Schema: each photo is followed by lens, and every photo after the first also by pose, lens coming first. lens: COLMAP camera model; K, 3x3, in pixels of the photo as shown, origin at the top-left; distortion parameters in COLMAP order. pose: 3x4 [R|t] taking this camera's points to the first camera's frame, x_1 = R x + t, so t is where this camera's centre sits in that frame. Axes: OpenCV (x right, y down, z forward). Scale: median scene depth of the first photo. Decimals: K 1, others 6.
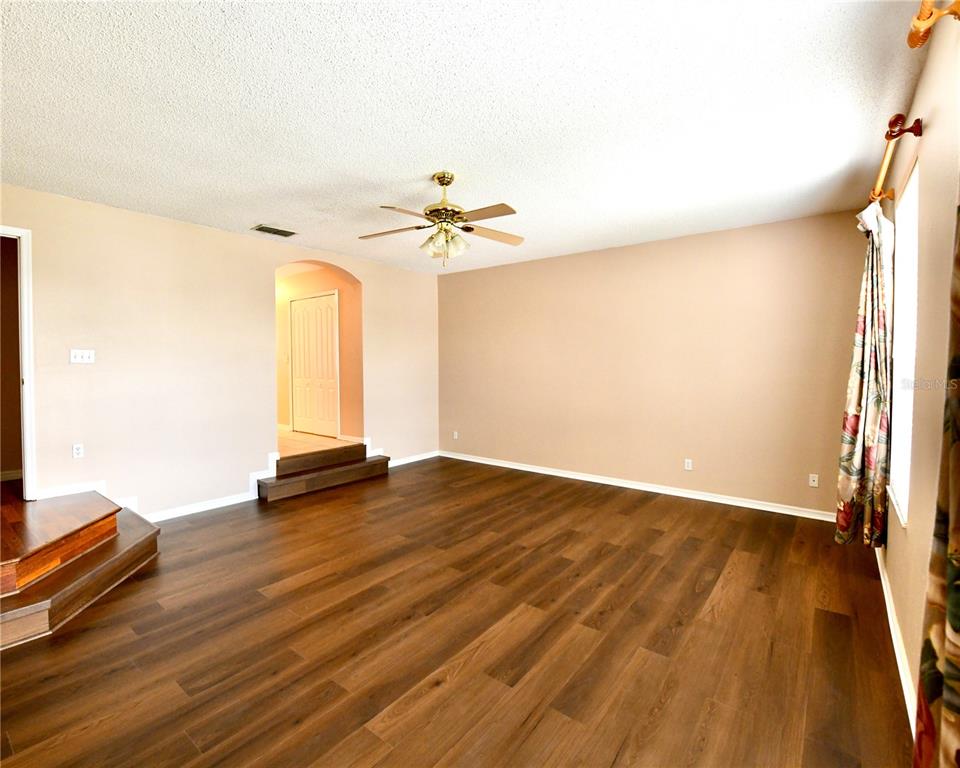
lens RADIAL K [[458.9, 0, 477.5], [0, 458.9, 380.9], [0, 0, 1]] dist [-0.017747, -0.001402]
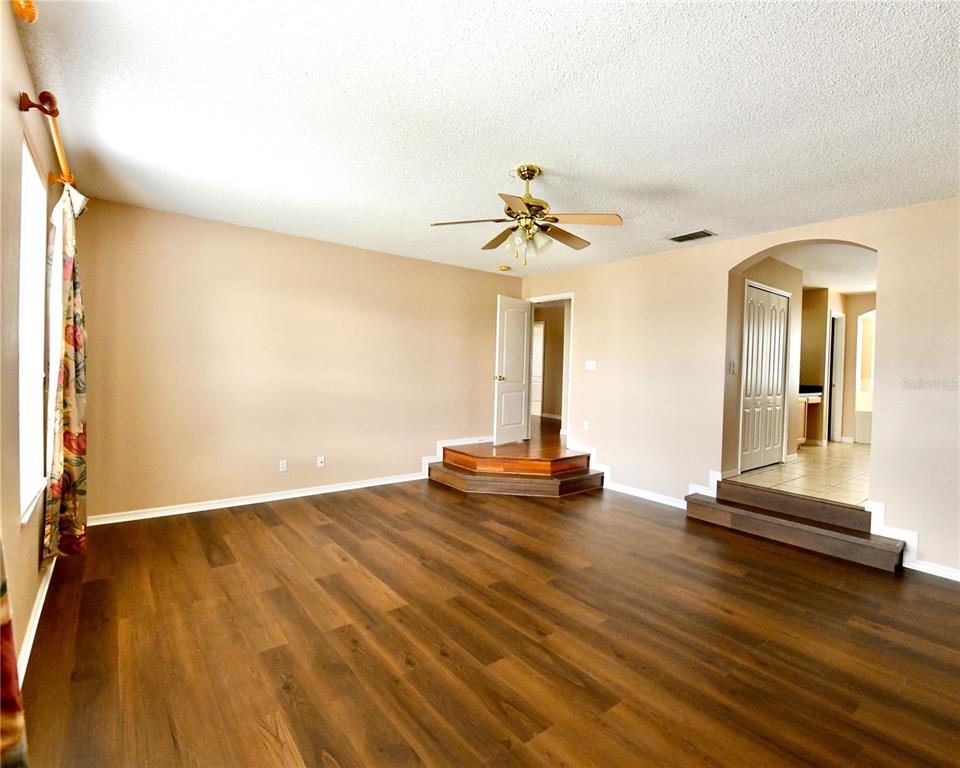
lens RADIAL K [[467.0, 0, 477.9], [0, 467.0, 380.0], [0, 0, 1]] dist [-0.015260, -0.000791]
pose [[-0.238884, 0.024370, -0.970742, 0.971396], [-0.069041, 0.996729, 0.042013, -0.055761], [0.968591, 0.077058, -0.236420, 1.255007]]
